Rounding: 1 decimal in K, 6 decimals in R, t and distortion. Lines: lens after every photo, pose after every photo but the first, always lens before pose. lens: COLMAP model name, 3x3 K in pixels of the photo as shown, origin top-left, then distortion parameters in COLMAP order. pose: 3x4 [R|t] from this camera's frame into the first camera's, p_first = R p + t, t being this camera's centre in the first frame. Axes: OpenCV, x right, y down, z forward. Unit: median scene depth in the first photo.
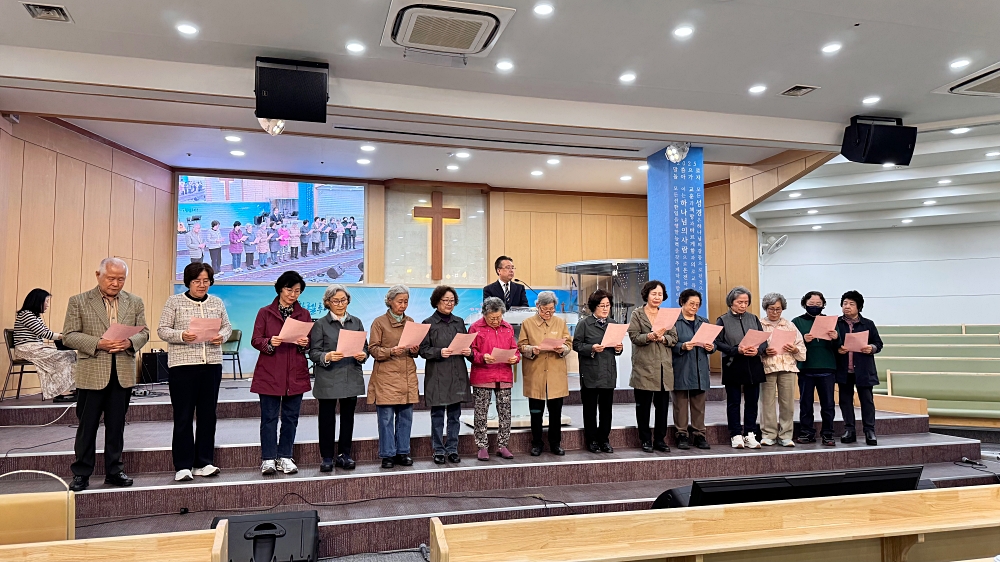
lens RADIAL K [[703.7, 0, 494.7], [0, 703.7, 290.6], [0, 0, 1]] dist [0.033382, -0.028963]
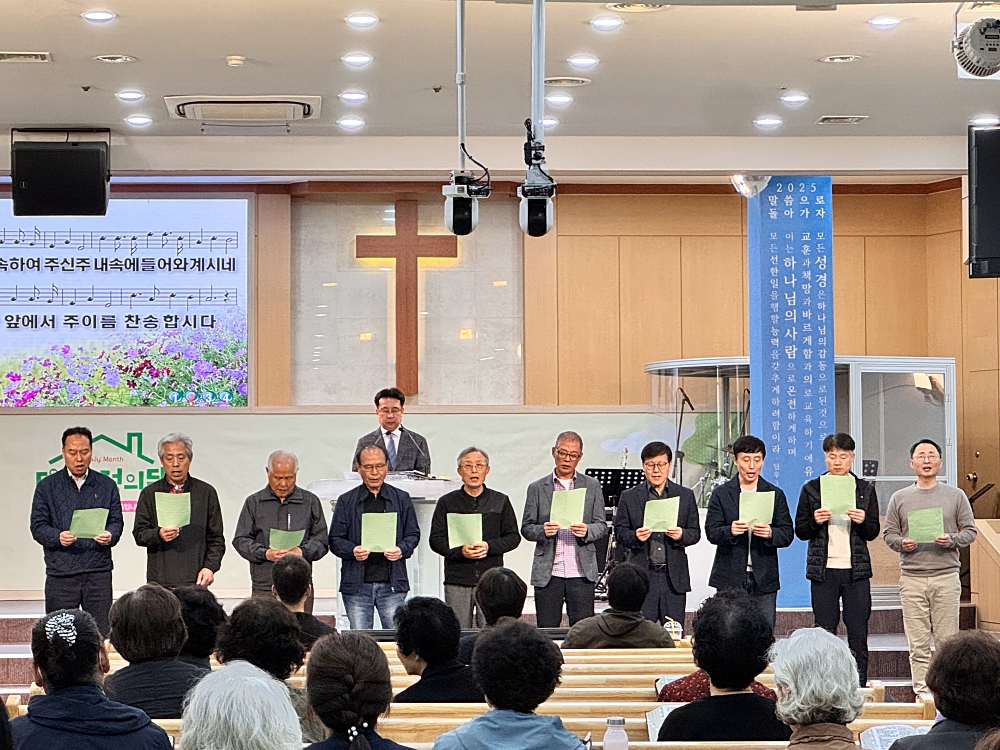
lens RADIAL K [[3256.5, 0, 502.0], [0, 3256.5, 376.3], [0, 0, 1]] dist [-0.374727, 0.000000]
pose [[0.979687, -0.011752, -0.200186, 0.755910], [0.015411, 0.999741, 0.016728, -0.116451], [0.199938, -0.019474, 0.979615, -1.989286]]
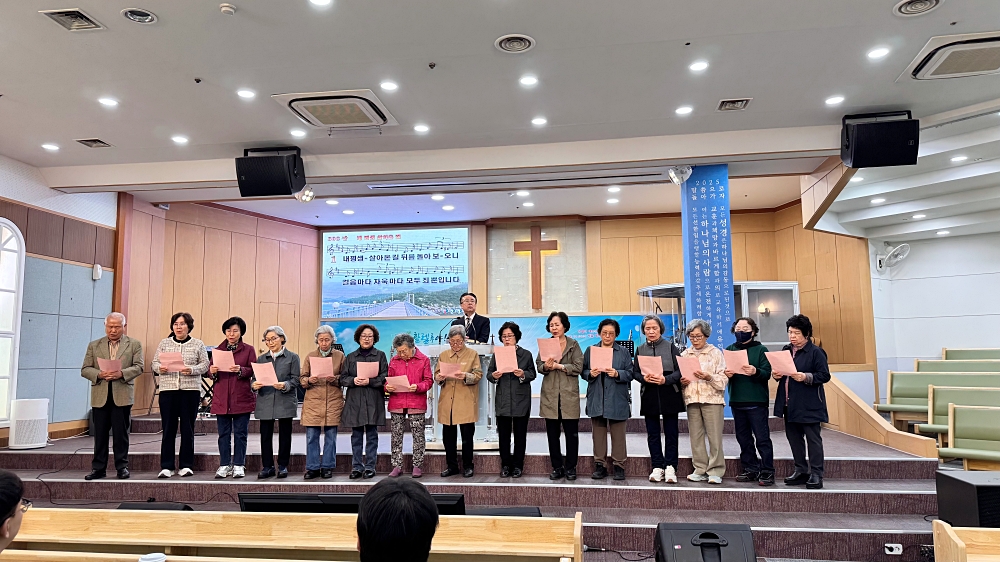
lens RADIAL K [[703.7, 0, 495.4], [0, 703.7, 282.2], [0, 0, 1]] dist [0.033382, -0.028963]
pose [[0.914749, -0.050621, -0.400840, 0.540746], [0.033263, 0.998188, -0.050150, -0.009359], [0.402652, 0.032542, 0.914774, 0.016096]]
